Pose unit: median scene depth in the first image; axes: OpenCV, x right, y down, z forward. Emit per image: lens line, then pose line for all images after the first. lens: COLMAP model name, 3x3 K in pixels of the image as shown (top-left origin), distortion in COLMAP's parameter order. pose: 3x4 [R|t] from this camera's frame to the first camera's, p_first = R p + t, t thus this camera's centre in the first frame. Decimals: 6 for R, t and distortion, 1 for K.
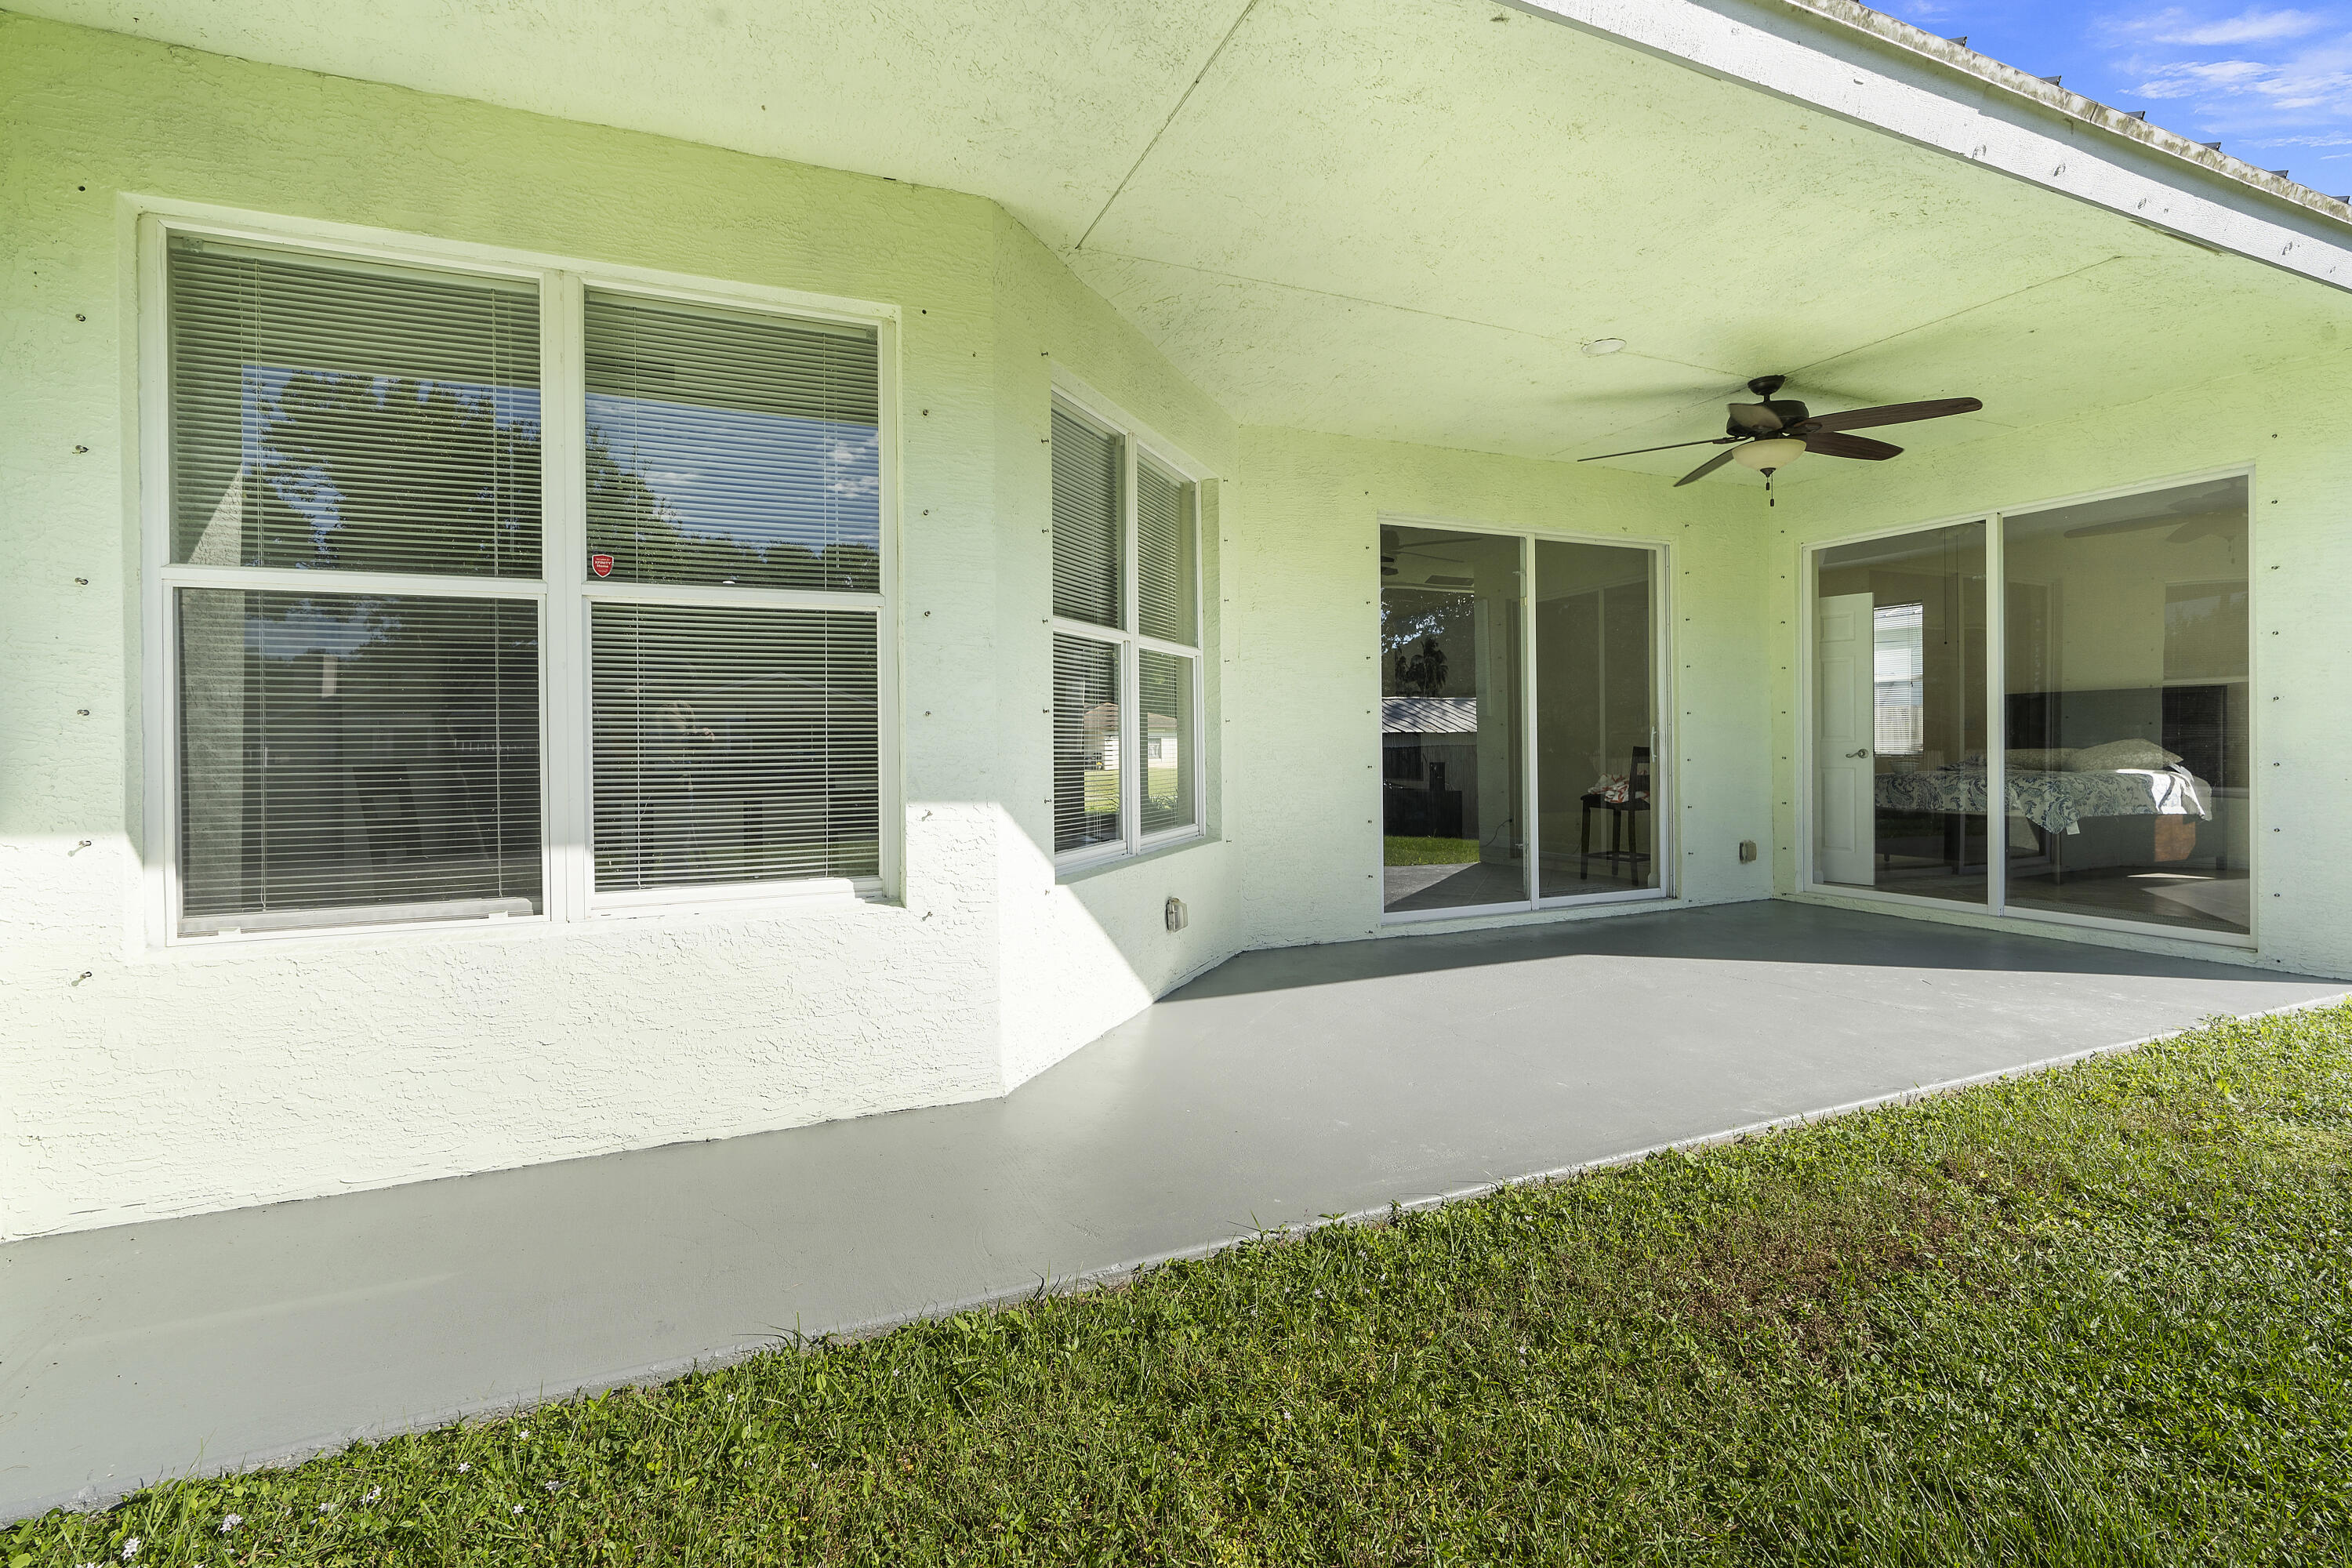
lens RADIAL K [[1078.2, 0, 1165.9], [0, 1078.2, 767.4], [0, 0, 1]] dist [0.001837, 0.000317]
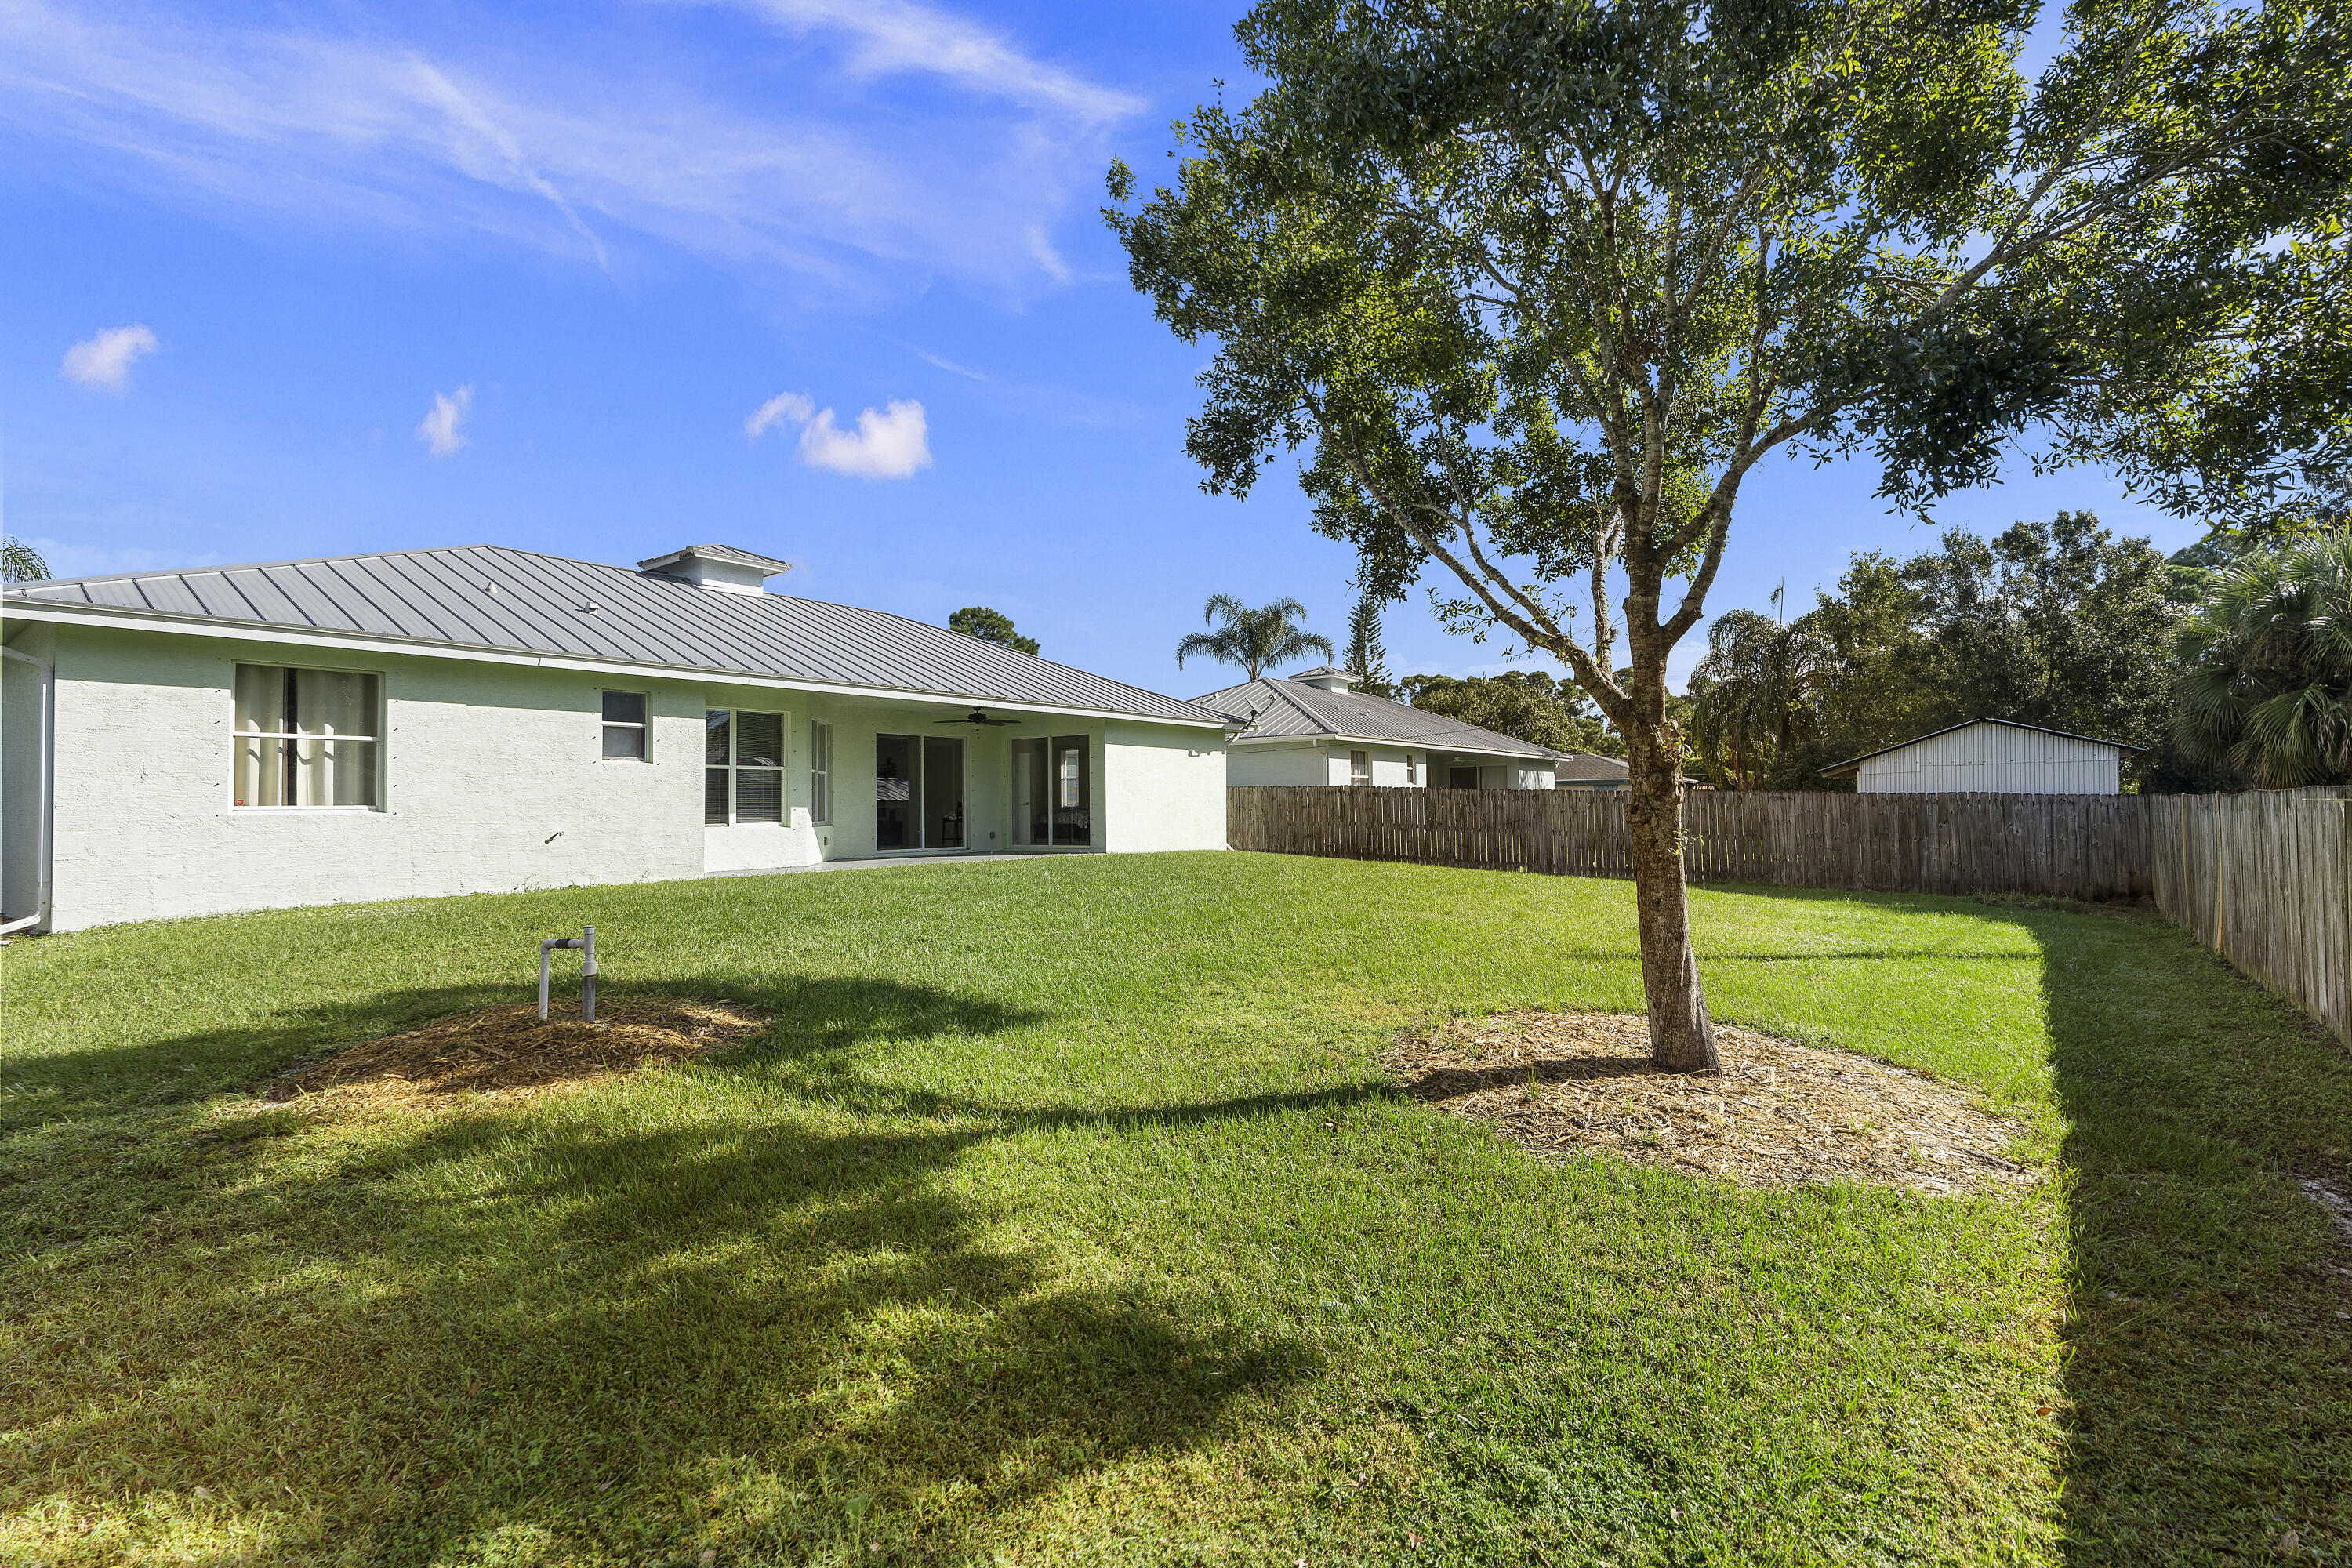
lens RADIAL K [[1078.2, 0, 1185.9], [0, 1078.2, 788.5], [0, 0, 1]] dist [0.001837, 0.000317]
pose [[0.862741, 0.018561, 0.505306, -1.126882], [0.002857, 0.999131, -0.041578, 0.151178], [-0.505639, 0.037315, 0.861938, -4.017280]]
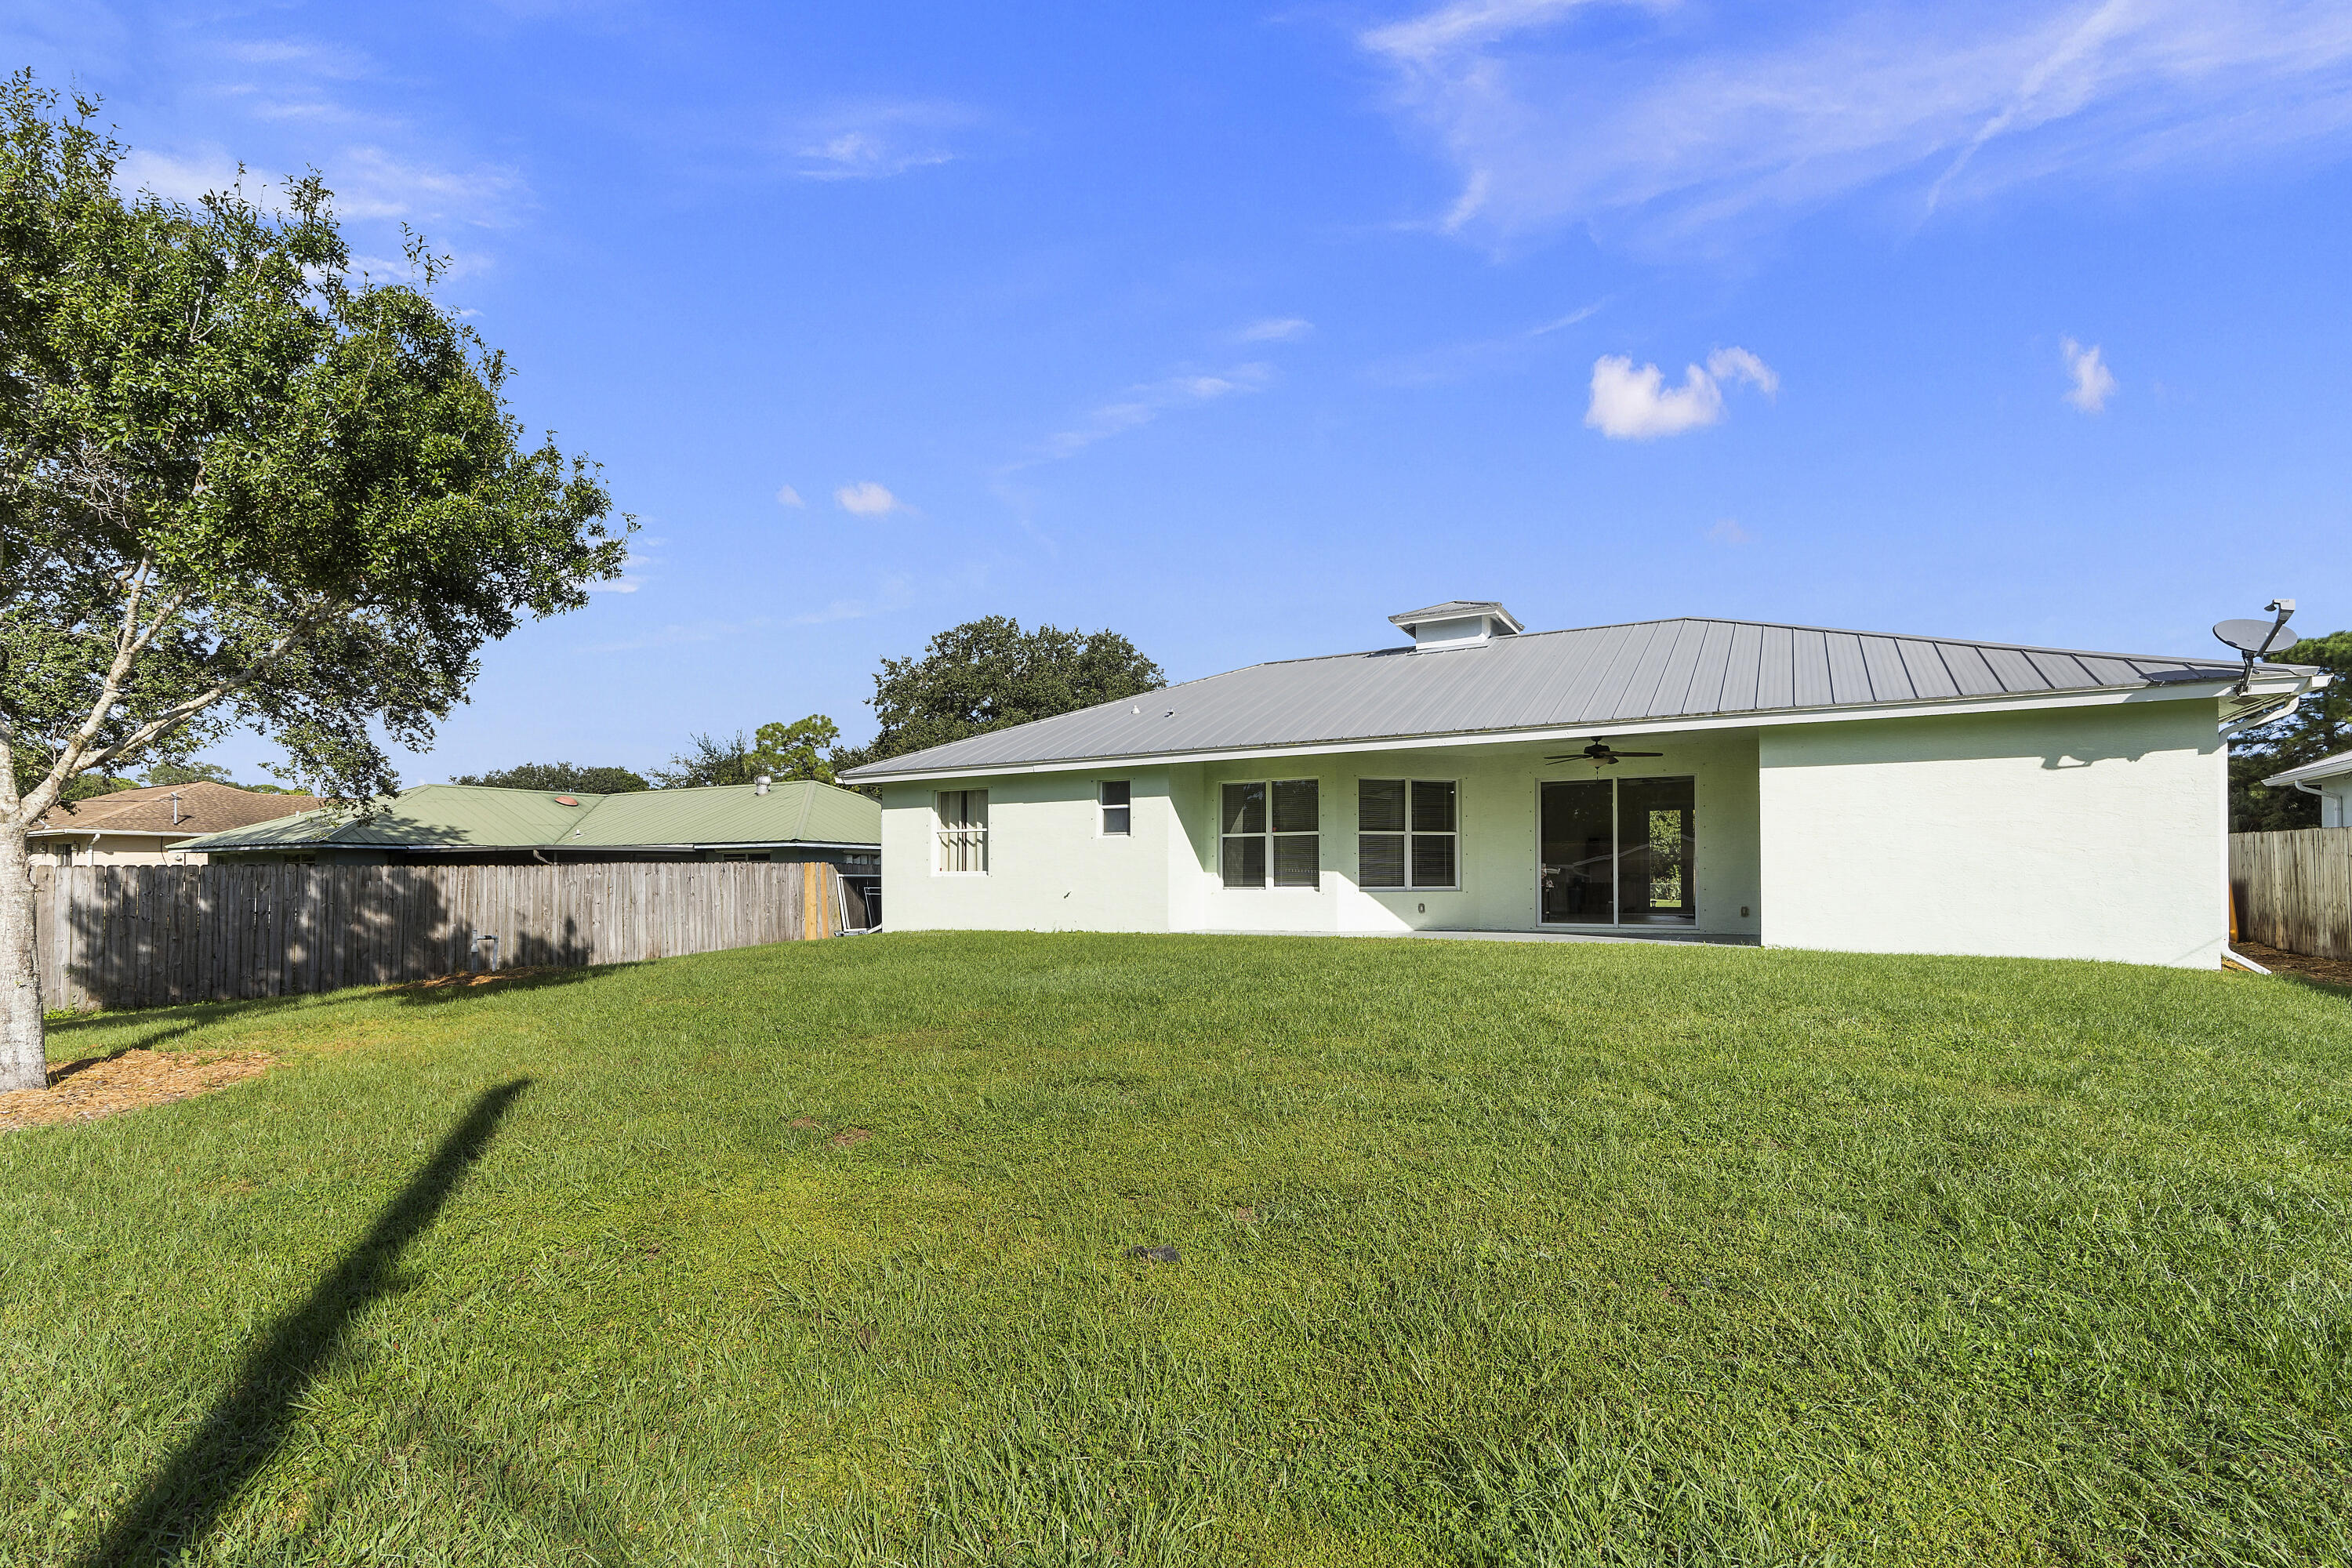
lens RADIAL K [[1078.2, 0, 1179.7], [0, 1078.2, 864.1], [0, 0, 1]] dist [0.001837, 0.000317]
pose [[0.580544, 0.004307, -0.814217, 3.242060], [-0.024649, 0.999621, -0.012287, 0.071097], [0.813855, 0.027203, 0.580430, -2.289492]]
